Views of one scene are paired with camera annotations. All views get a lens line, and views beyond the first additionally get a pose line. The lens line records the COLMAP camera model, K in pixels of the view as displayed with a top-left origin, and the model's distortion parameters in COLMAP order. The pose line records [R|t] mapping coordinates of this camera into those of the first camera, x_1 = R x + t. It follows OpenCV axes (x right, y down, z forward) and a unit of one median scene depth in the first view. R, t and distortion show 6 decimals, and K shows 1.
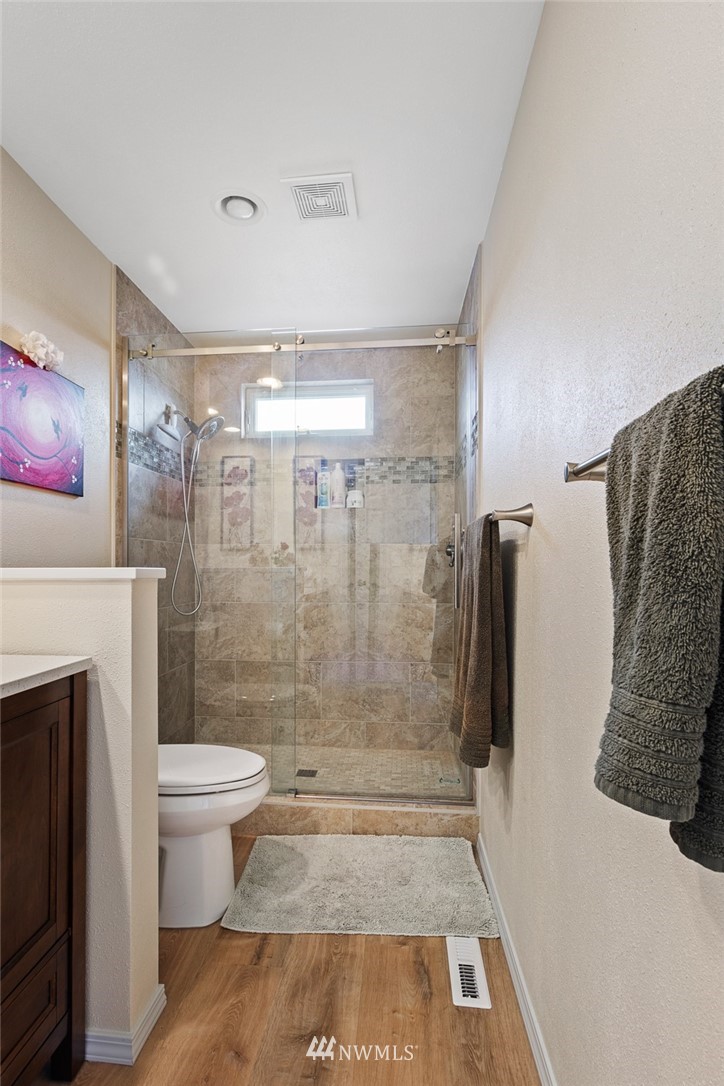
lens RADIAL K [[532.1, 0, 348.8], [0, 532.1, 561.4], [0, 0, 1]] dist [0.001132, 0.000791]
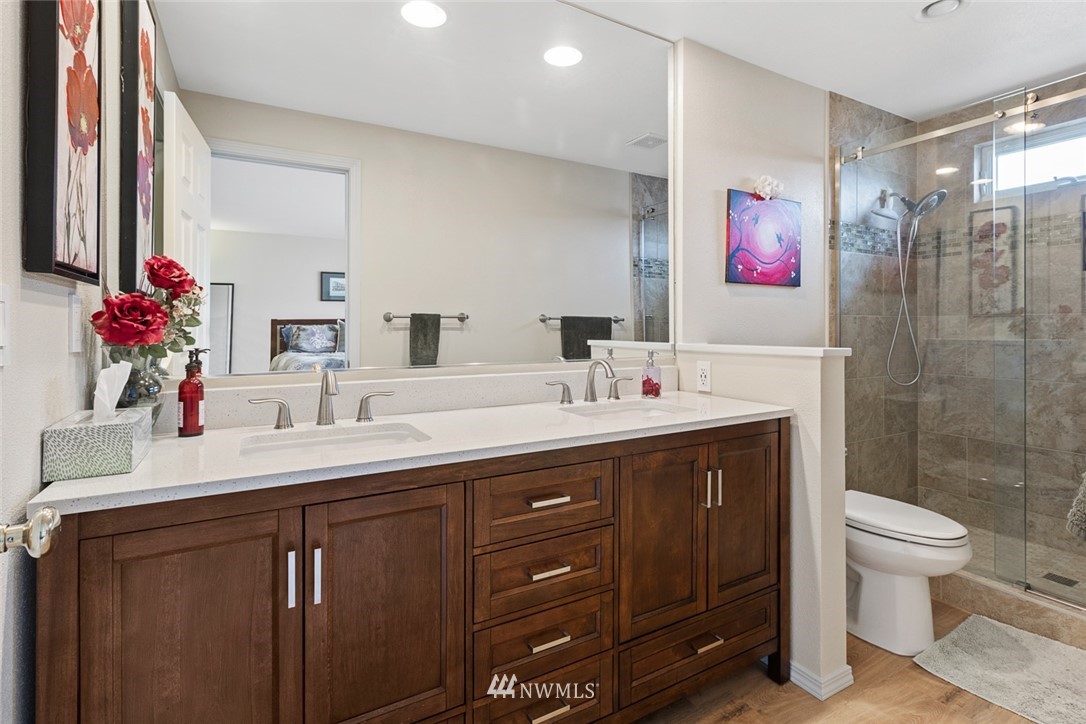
lens RADIAL K [[532.1, 0, 545.0], [0, 532.1, 340.3], [0, 0, 1]] dist [0.001132, 0.000791]
pose [[0.578341, 0.018722, -0.815580, 0.171922], [0.009816, 0.999505, 0.029904, -0.031866], [0.815736, -0.025300, 0.577871, -0.220074]]
